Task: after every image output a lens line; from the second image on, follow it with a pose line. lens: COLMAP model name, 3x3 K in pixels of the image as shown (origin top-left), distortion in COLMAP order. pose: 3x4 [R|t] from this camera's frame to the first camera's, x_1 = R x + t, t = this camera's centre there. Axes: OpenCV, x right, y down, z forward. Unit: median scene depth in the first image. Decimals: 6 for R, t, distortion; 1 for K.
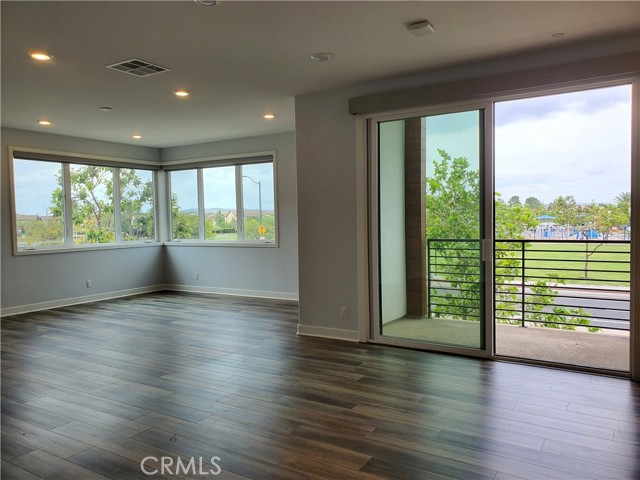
lens RADIAL K [[503.1, 0, 320.0], [0, 503.1, 240.0], [0, 0, 1]] dist [0.031789, 0.000367]
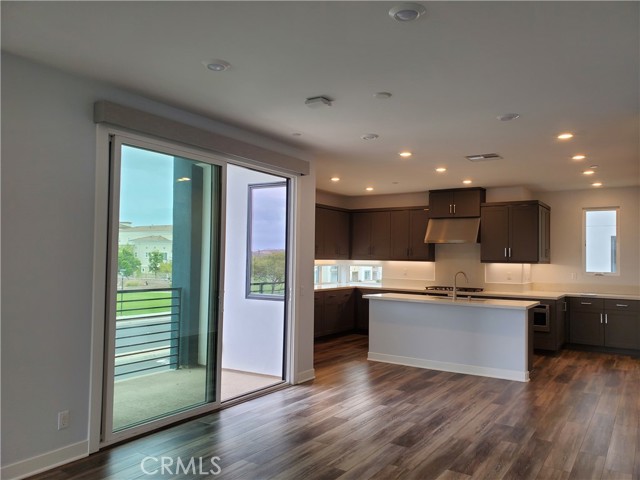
lens RADIAL K [[503.1, 0, 320.0], [0, 503.1, 240.0], [0, 0, 1]] dist [0.031789, 0.000367]
pose [[0.008303, 0.057989, 0.998283, -0.720795], [0.032778, 0.997765, -0.058232, -0.039157], [-0.999428, 0.033205, 0.006383, 0.799898]]
